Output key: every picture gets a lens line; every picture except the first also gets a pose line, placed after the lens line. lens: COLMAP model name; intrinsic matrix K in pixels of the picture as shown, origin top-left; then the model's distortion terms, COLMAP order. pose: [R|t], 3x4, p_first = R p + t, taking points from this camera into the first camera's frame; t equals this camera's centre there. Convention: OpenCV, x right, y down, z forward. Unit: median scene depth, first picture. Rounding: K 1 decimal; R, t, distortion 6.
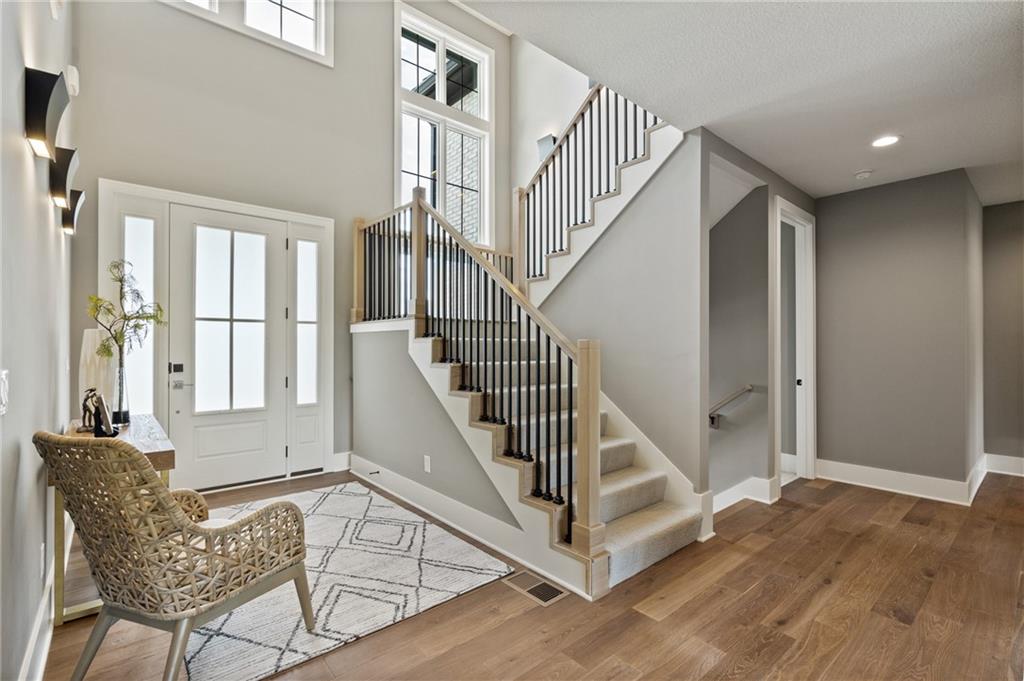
lens RADIAL K [[469.1, 0, 505.1], [0, 469.1, 339.9], [0, 0, 1]] dist [-0.000024, -0.000071]
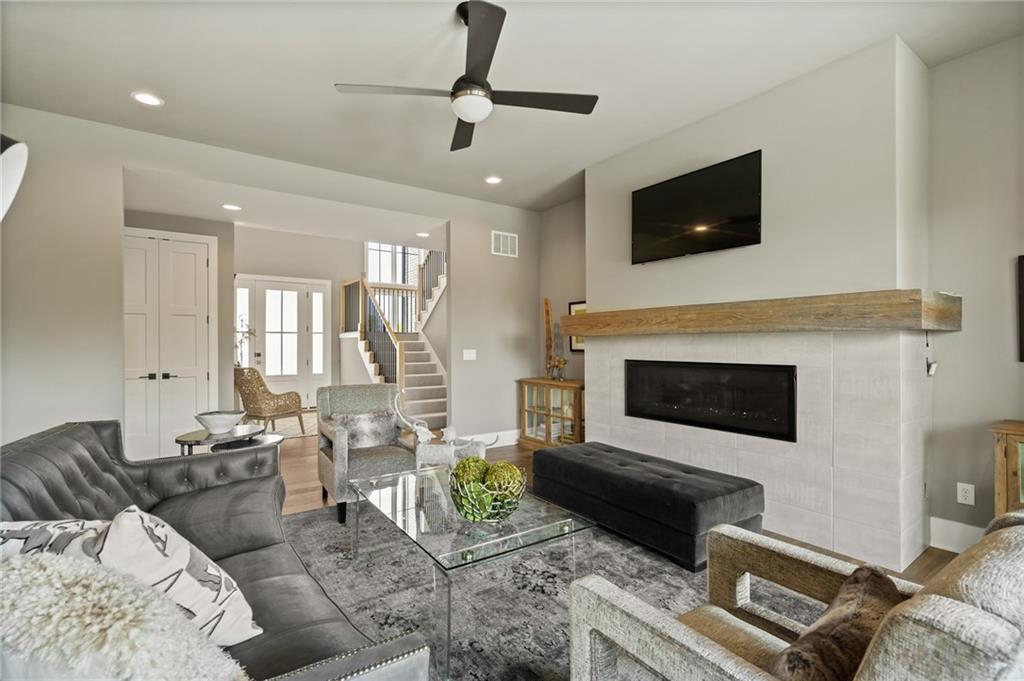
lens RADIAL K [[469.1, 0, 507.5], [0, 469.1, 343.1], [0, 0, 1]] dist [-0.000024, -0.000071]
pose [[0.995336, -0.004381, -0.096365, 0.630792], [0.004558, 0.999988, 0.001616, 0.007171], [0.096357, -0.002048, 0.995345, -1.004344]]
